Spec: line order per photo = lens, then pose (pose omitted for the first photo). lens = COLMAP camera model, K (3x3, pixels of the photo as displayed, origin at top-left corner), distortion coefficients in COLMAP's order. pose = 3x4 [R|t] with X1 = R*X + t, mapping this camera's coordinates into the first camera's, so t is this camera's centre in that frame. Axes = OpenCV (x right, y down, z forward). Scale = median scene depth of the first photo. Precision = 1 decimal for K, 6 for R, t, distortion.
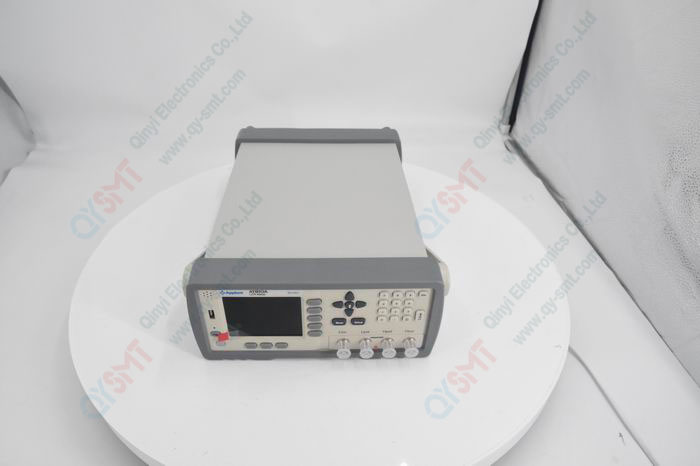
lens RADIAL K [[467.6, 0, 350.0], [0, 467.6, 233.0], [0, 0, 1]] dist [-0.153917, 0.158413]
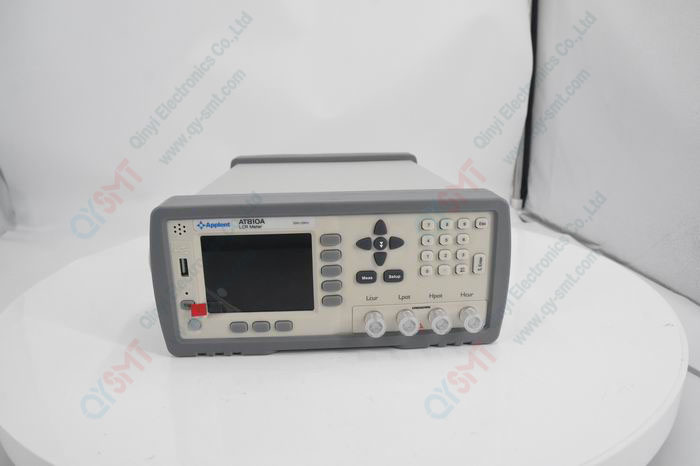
lens RADIAL K [[467.6, 0, 350.0], [0, 467.6, 233.0], [0, 0, 1]] dist [-0.153917, 0.158413]
pose [[0.998784, -0.048300, 0.009840, -0.051251], [0.048647, 0.933706, -0.354721, 0.371546], [0.007945, 0.354769, 0.934920, 0.317945]]
